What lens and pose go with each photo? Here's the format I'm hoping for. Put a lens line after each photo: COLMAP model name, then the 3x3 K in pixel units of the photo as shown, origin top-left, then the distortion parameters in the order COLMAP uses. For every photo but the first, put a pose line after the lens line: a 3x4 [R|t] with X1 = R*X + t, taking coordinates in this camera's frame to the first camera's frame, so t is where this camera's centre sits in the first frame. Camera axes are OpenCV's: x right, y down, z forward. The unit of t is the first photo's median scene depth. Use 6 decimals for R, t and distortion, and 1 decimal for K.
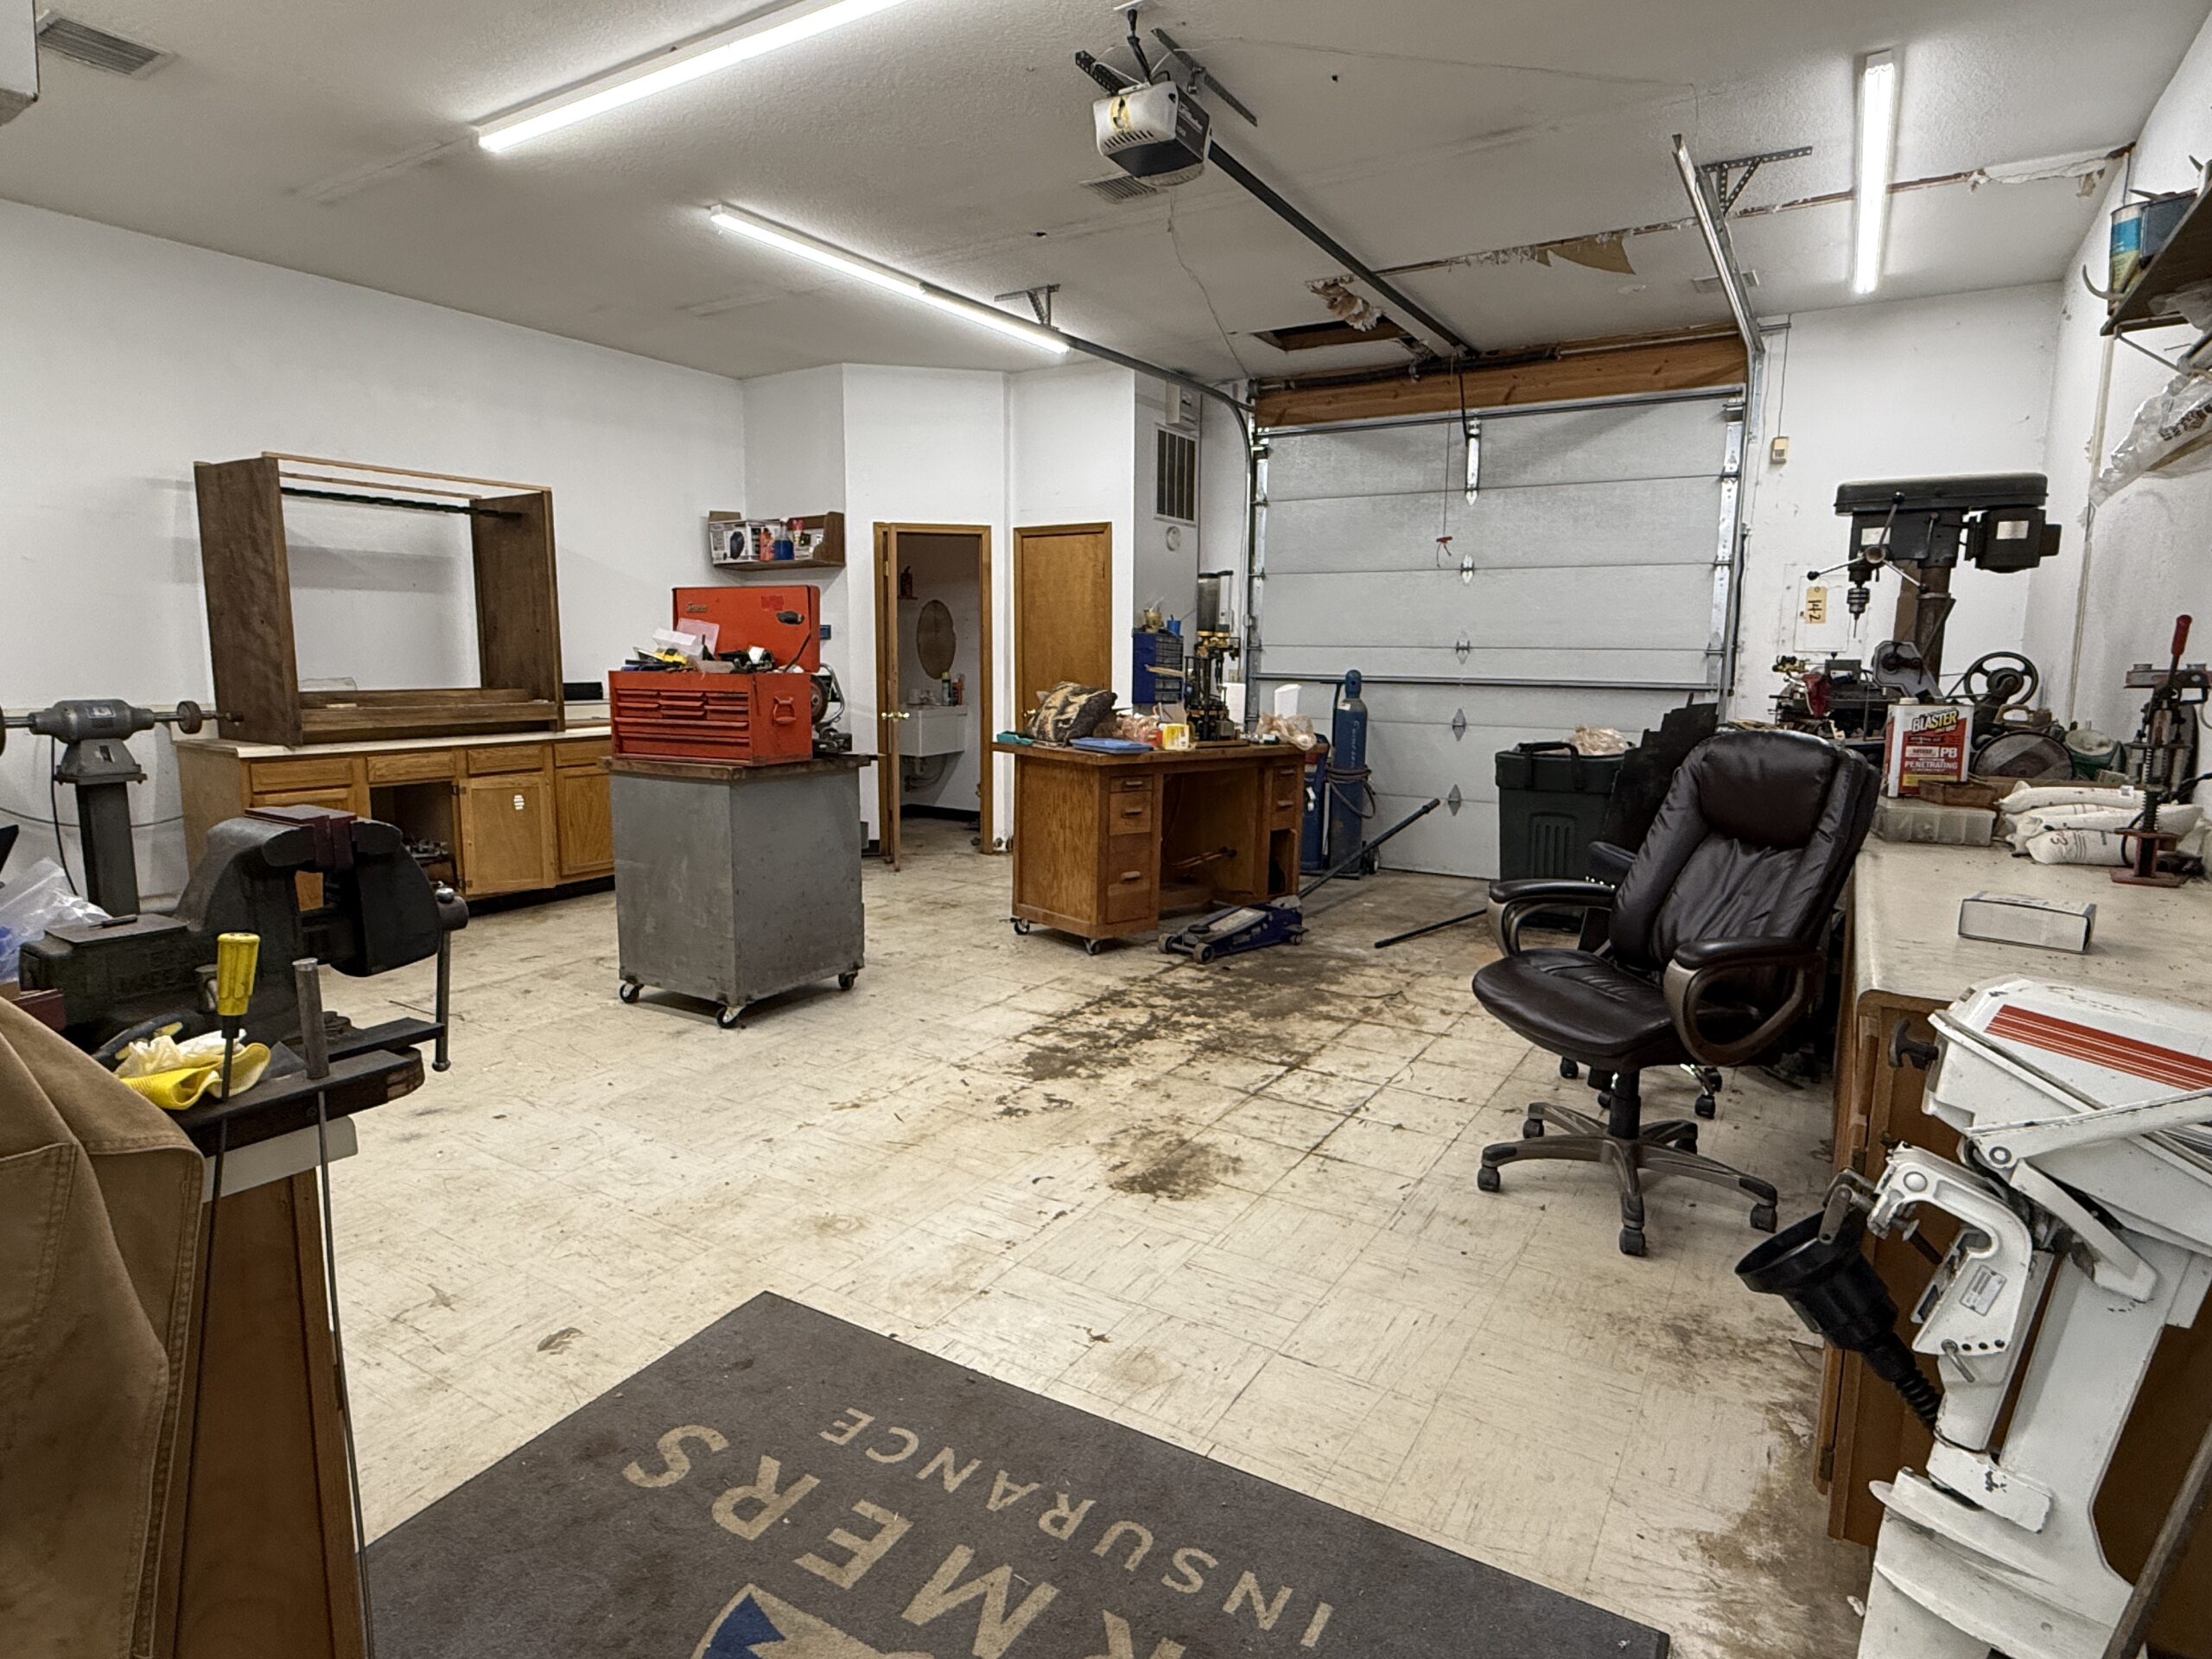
lens RADIAL K [[1213.4, 0, 1106.0], [0, 1213.4, 829.5], [0, 0, 1]] dist [0.035641, 0.000177]
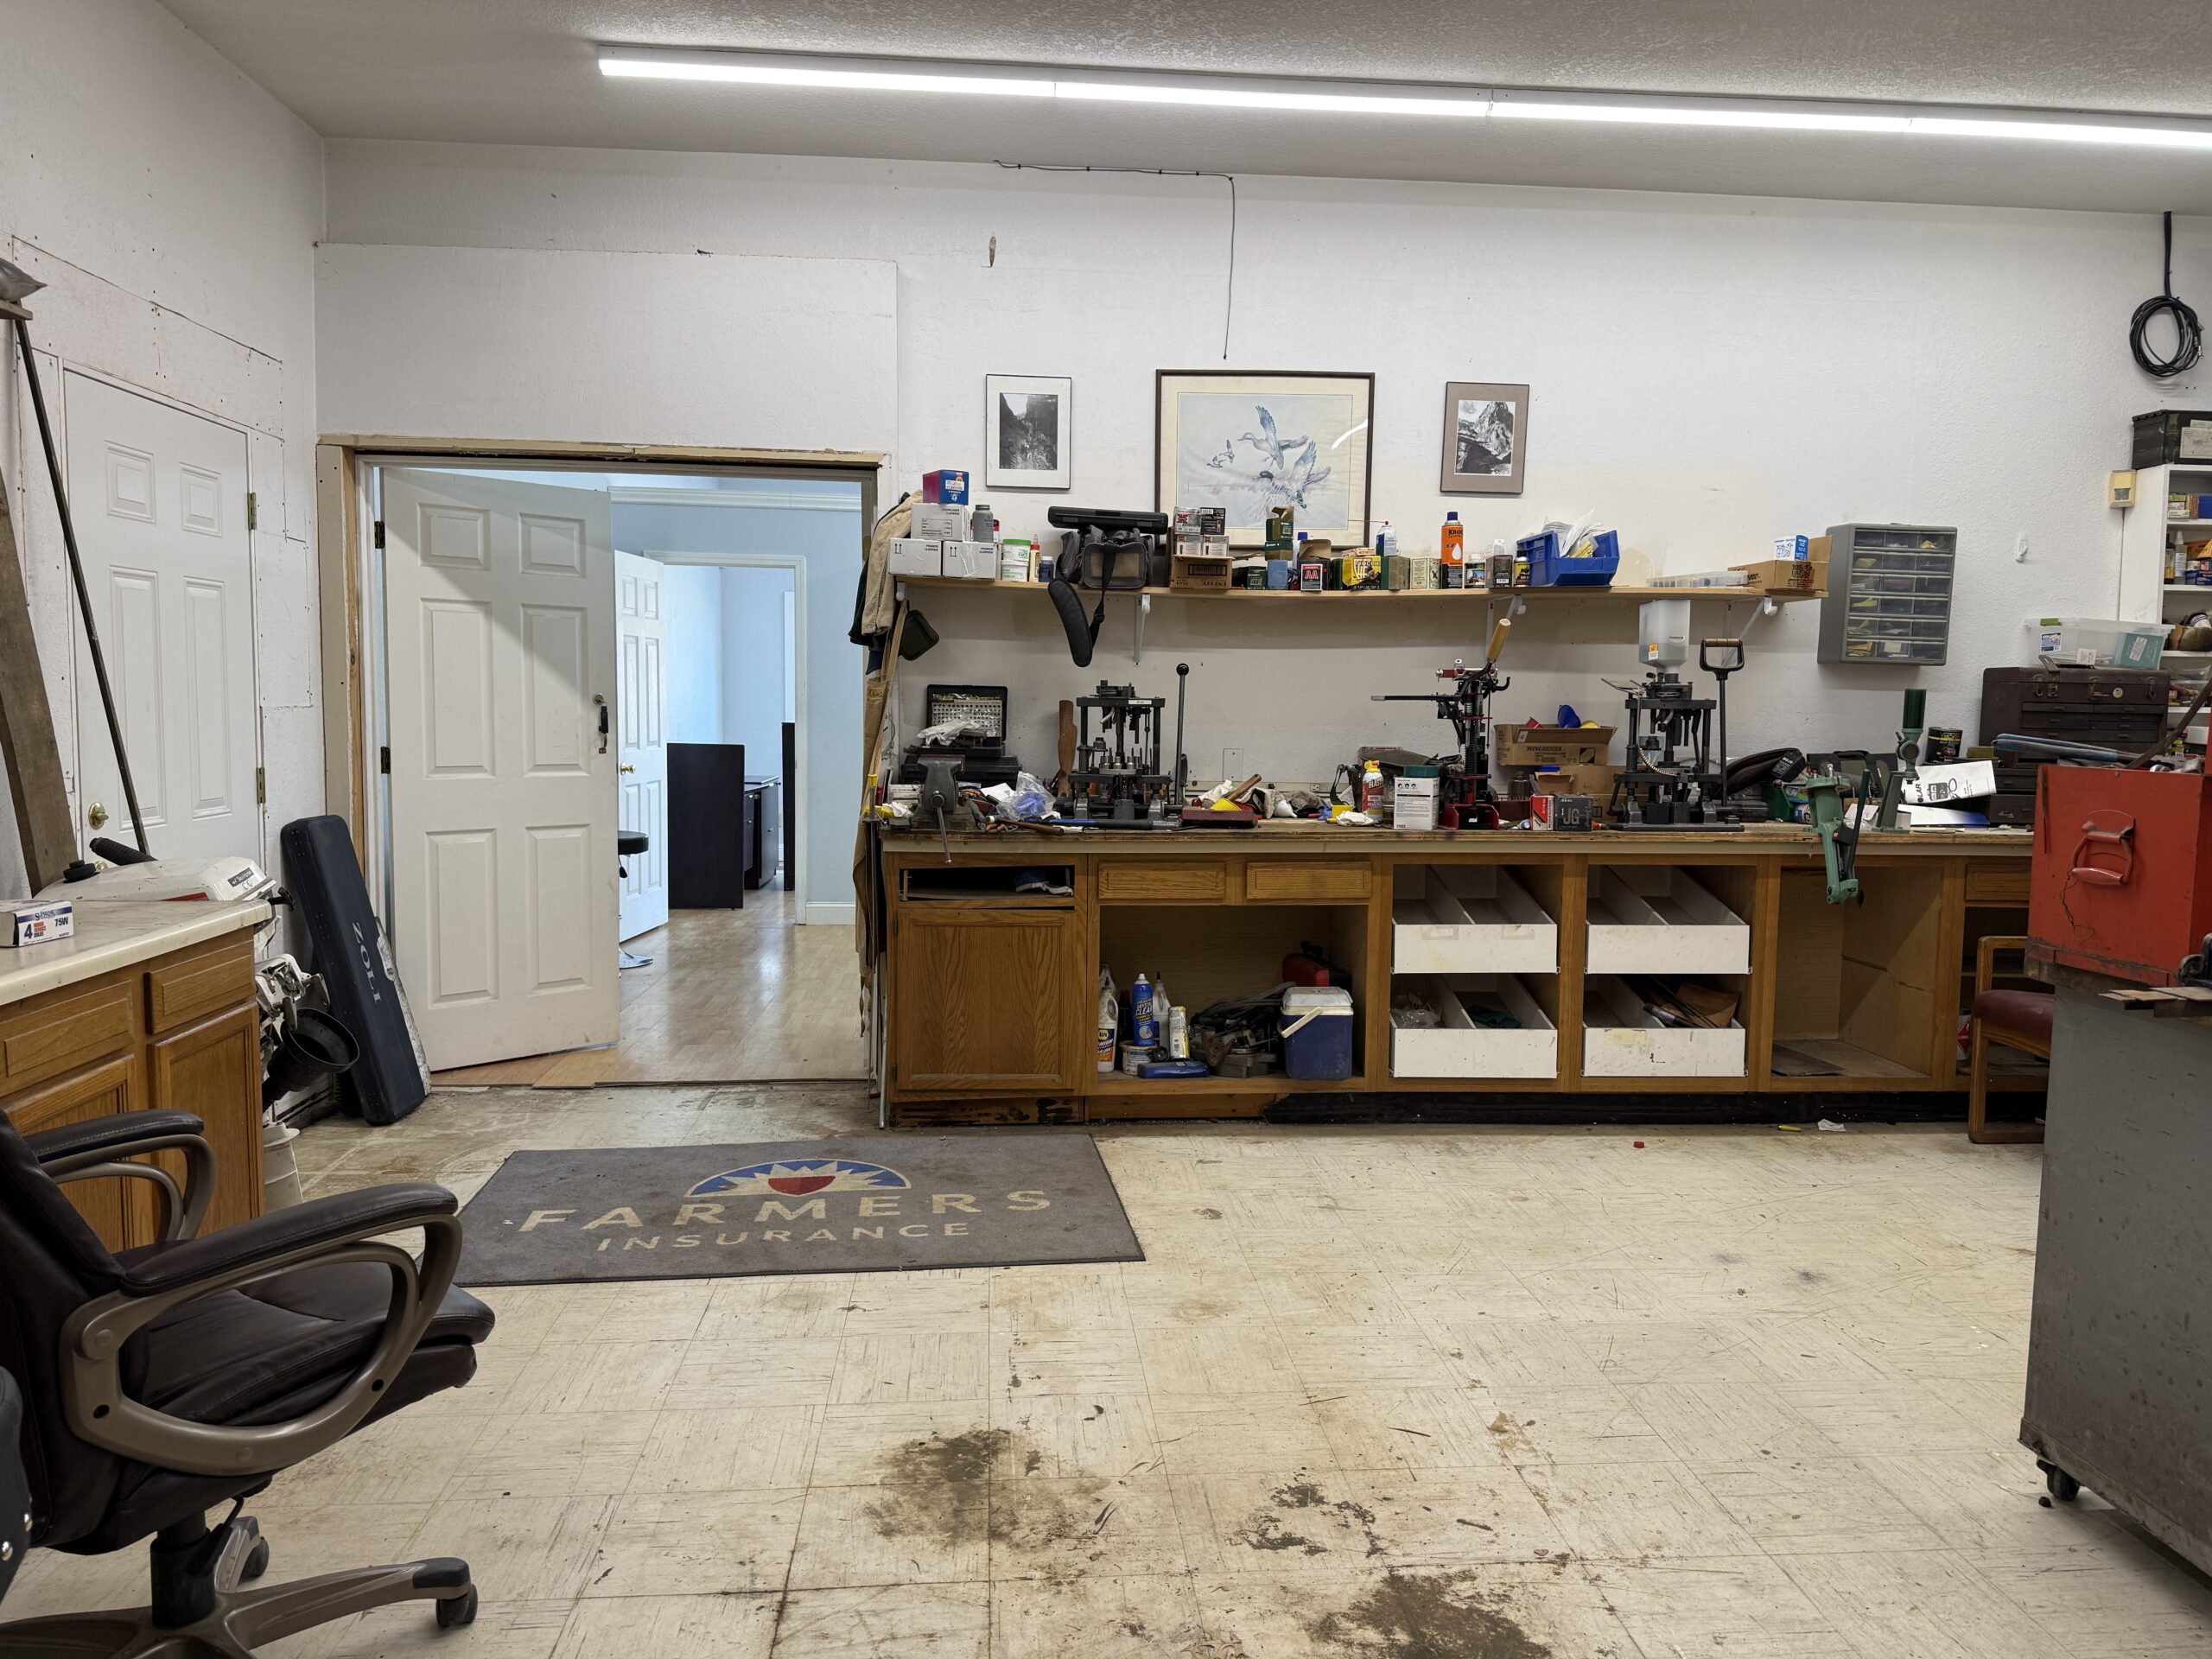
lens RADIAL K [[1561.8, 0, 1106.0], [0, 1561.8, 829.5], [0, 0, 1]] dist [0.143225, -0.272285]
pose [[-0.810311, 0.028955, -0.585285, 0.465067], [-0.107139, 0.974623, 0.196548, -0.231471], [0.576123, 0.221971, -0.786645, 1.584462]]
